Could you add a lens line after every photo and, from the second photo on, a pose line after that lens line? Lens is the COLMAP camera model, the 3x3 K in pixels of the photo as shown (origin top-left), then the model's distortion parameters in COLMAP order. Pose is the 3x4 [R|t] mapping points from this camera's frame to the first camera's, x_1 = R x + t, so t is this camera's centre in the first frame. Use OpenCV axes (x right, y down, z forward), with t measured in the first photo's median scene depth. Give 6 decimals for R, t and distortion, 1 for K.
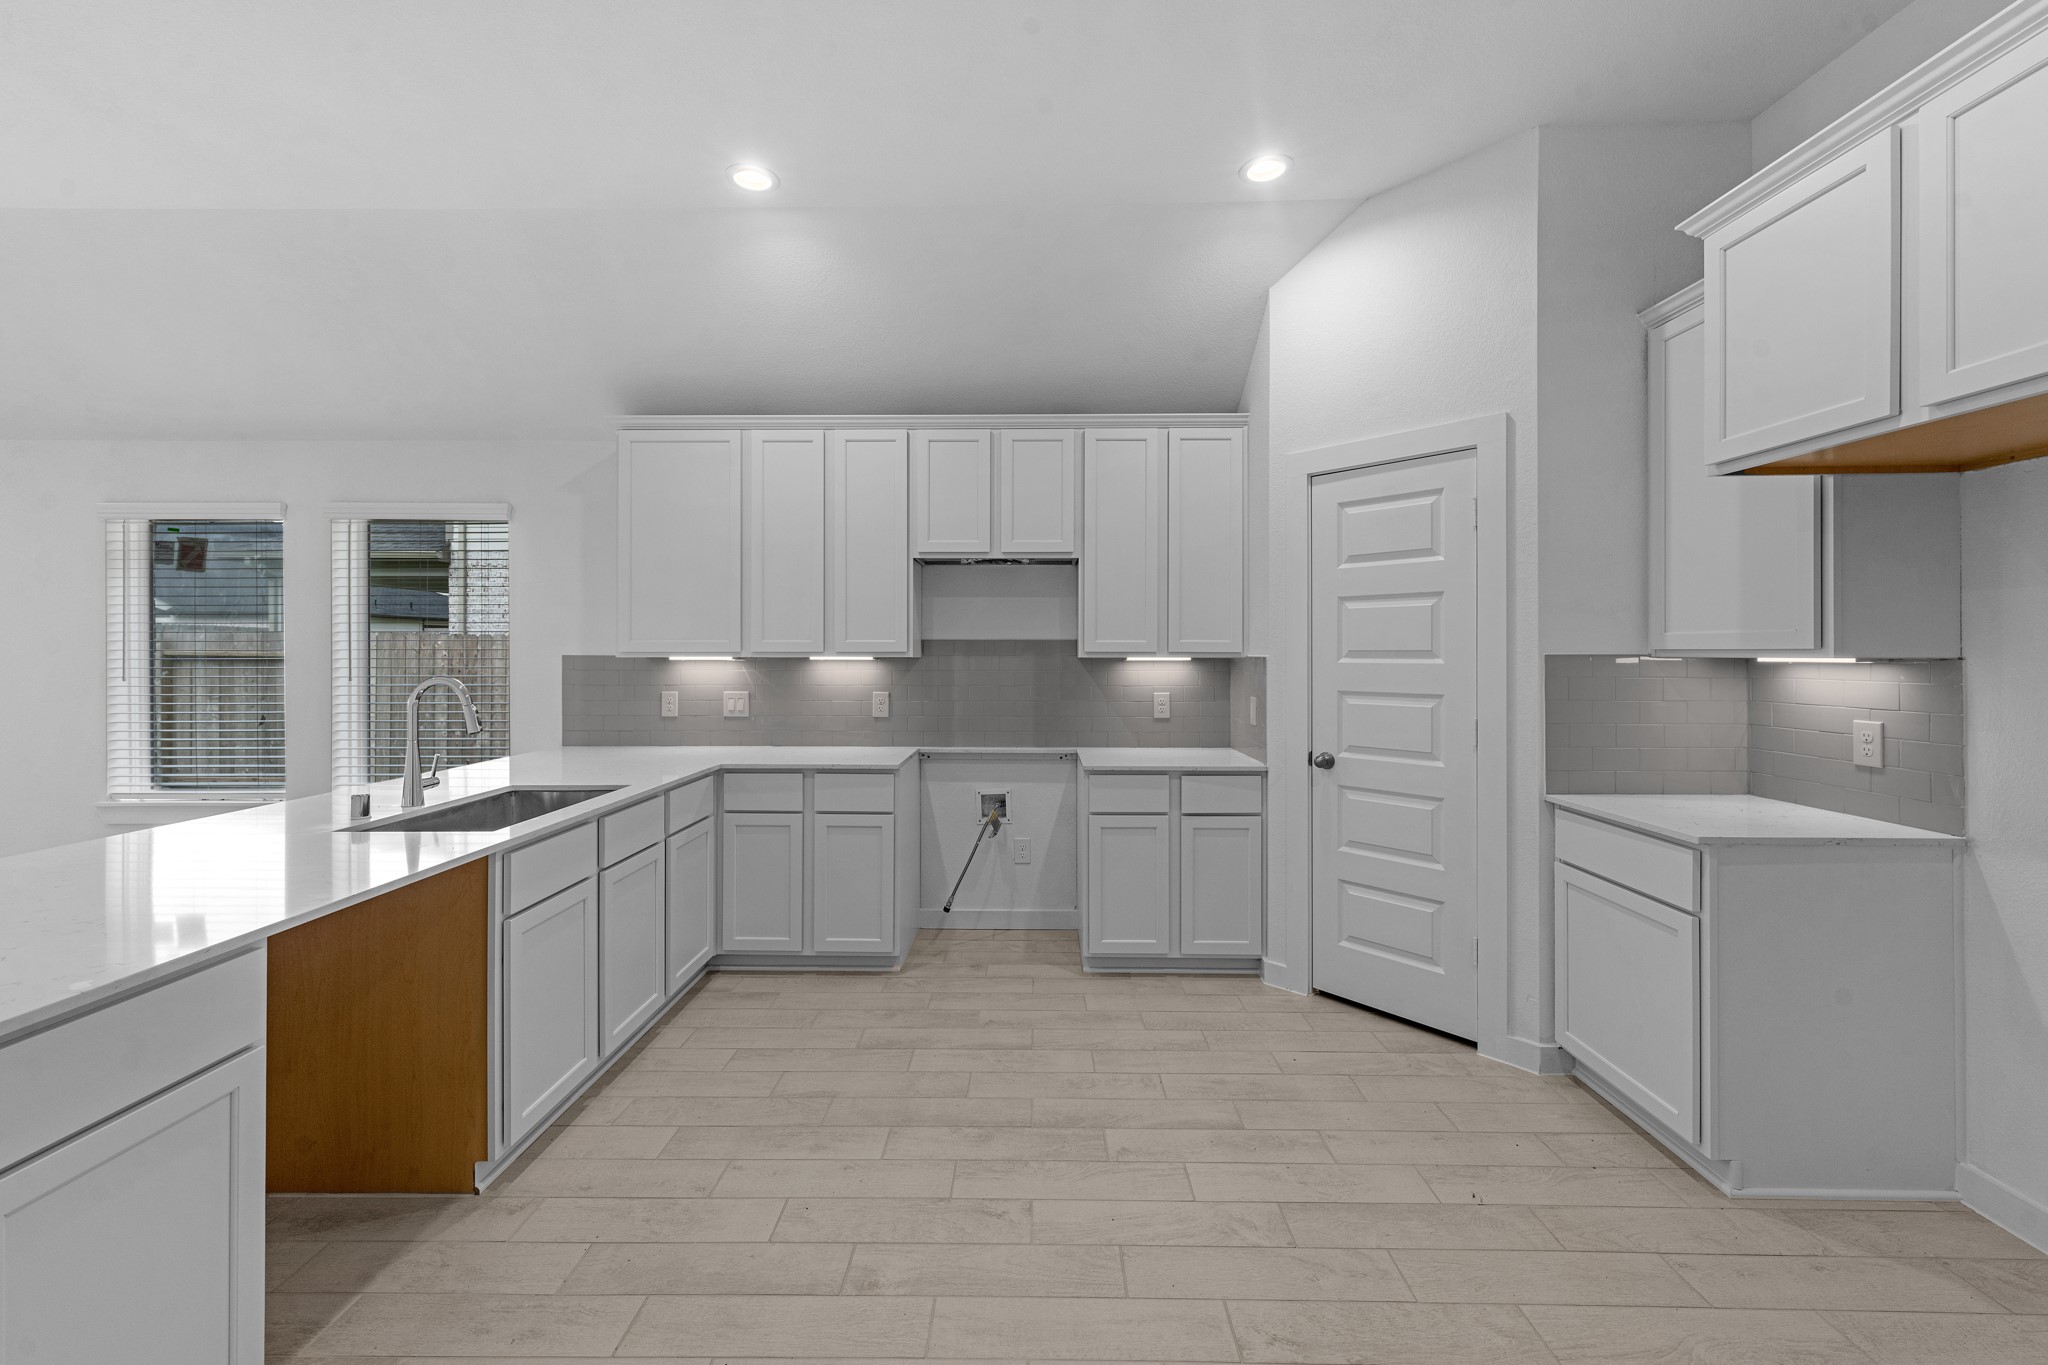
lens RADIAL K [[822.7, 0, 1025.8], [0, 822.7, 663.8], [0, 0, 1]] dist [0.002877, 0.000364]
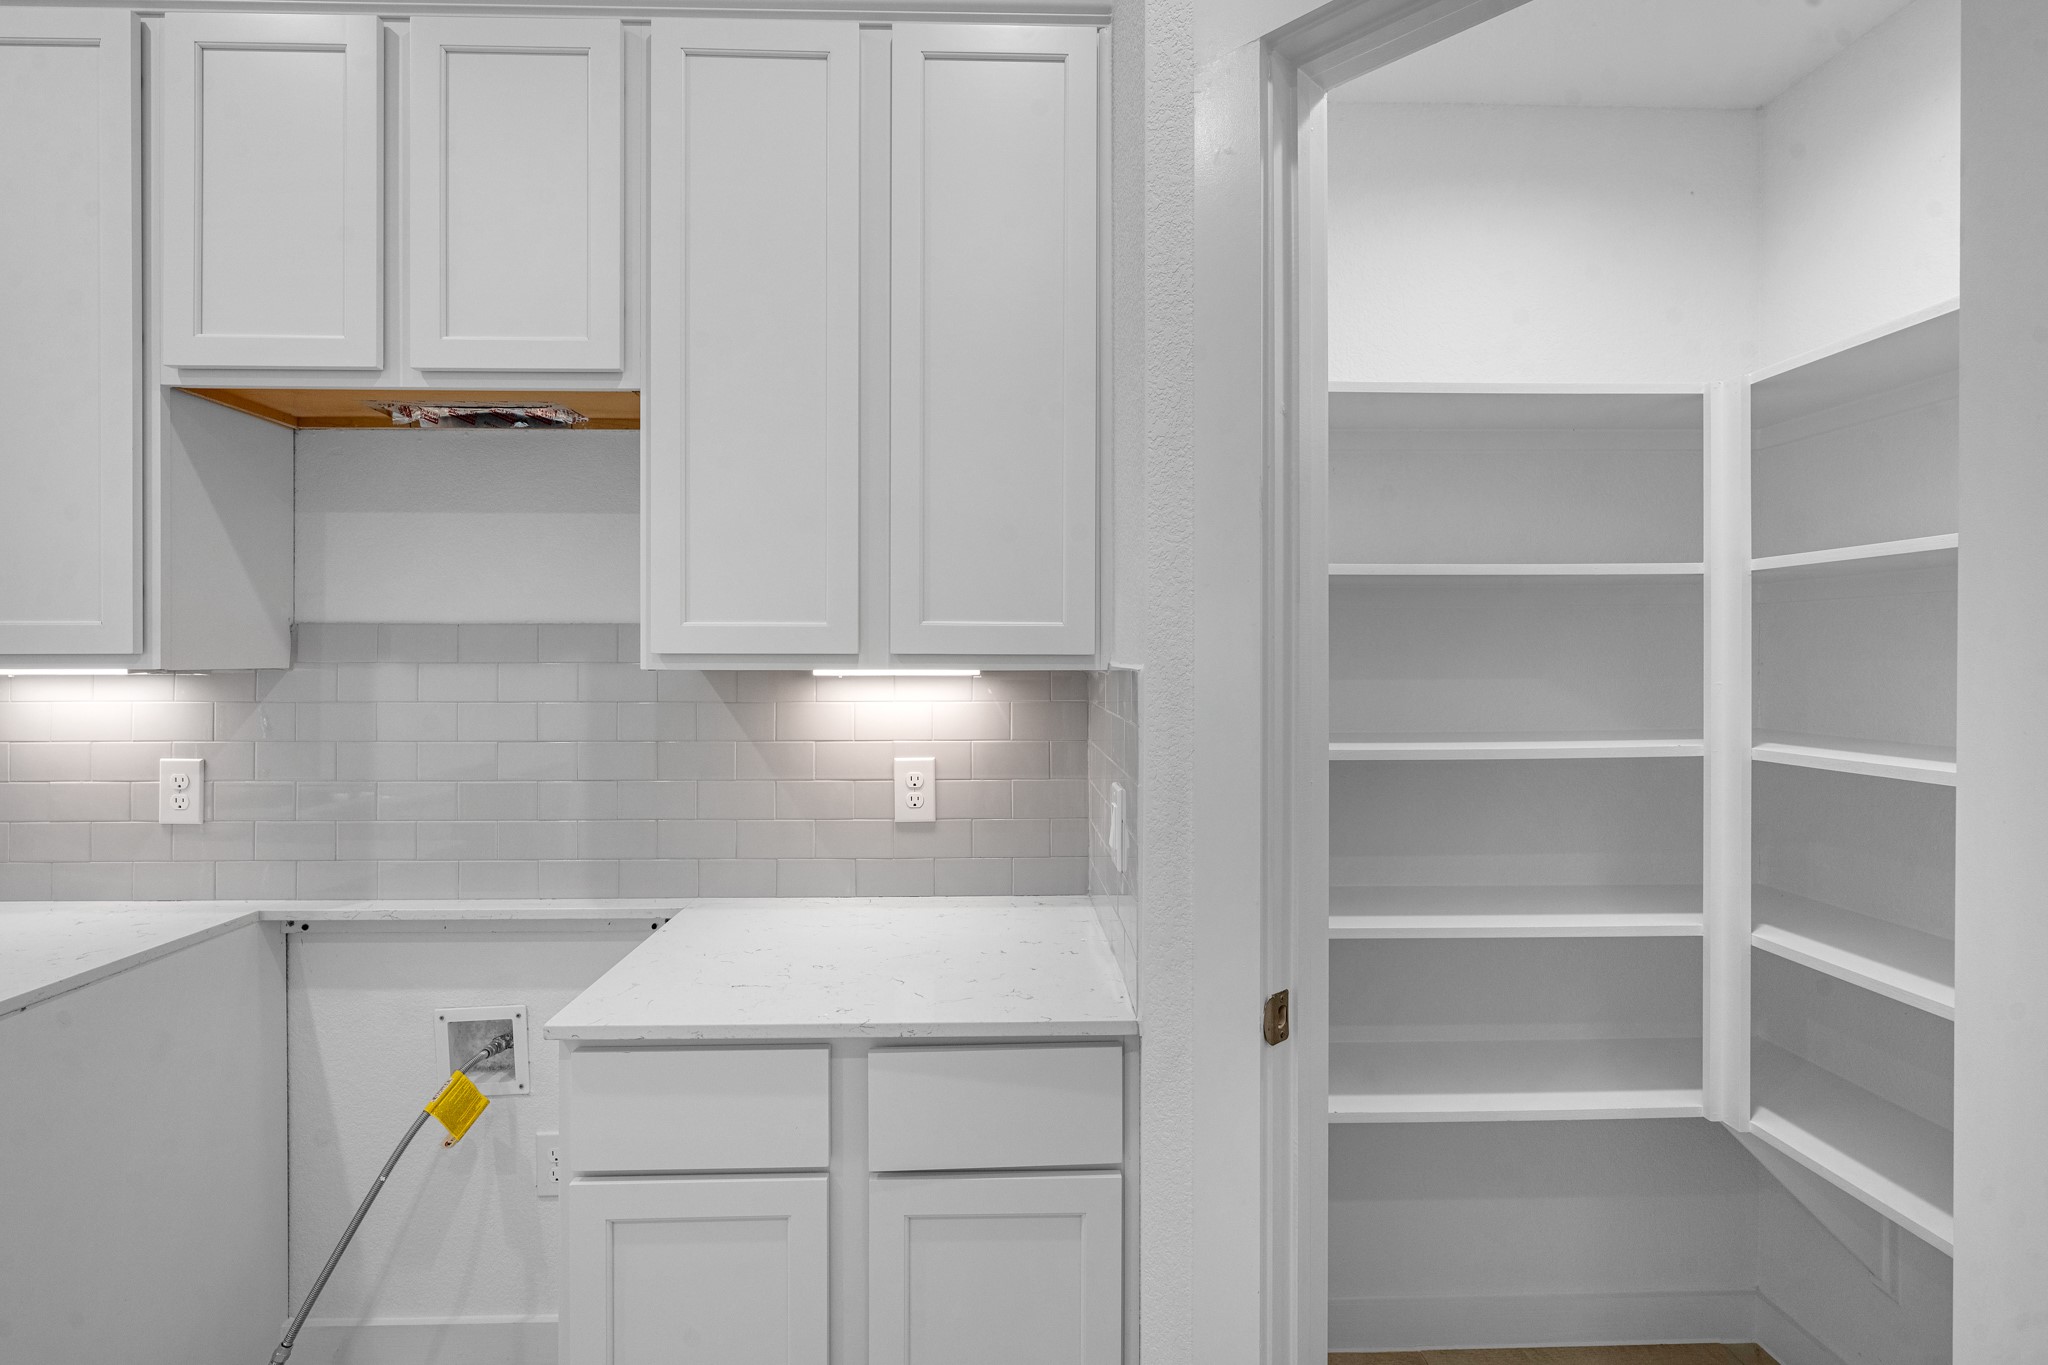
lens RADIAL K [[1004.8, 0, 1022.2], [0, 1004.8, 667.7], [0, 0, 1]] dist [-0.000234, -0.000055]
pose [[0.998208, 0.000429, 0.059843, 0.188120], [-0.000067, 0.999982, -0.006049, -0.005064], [-0.059845, 0.006035, 0.998189, 0.515917]]
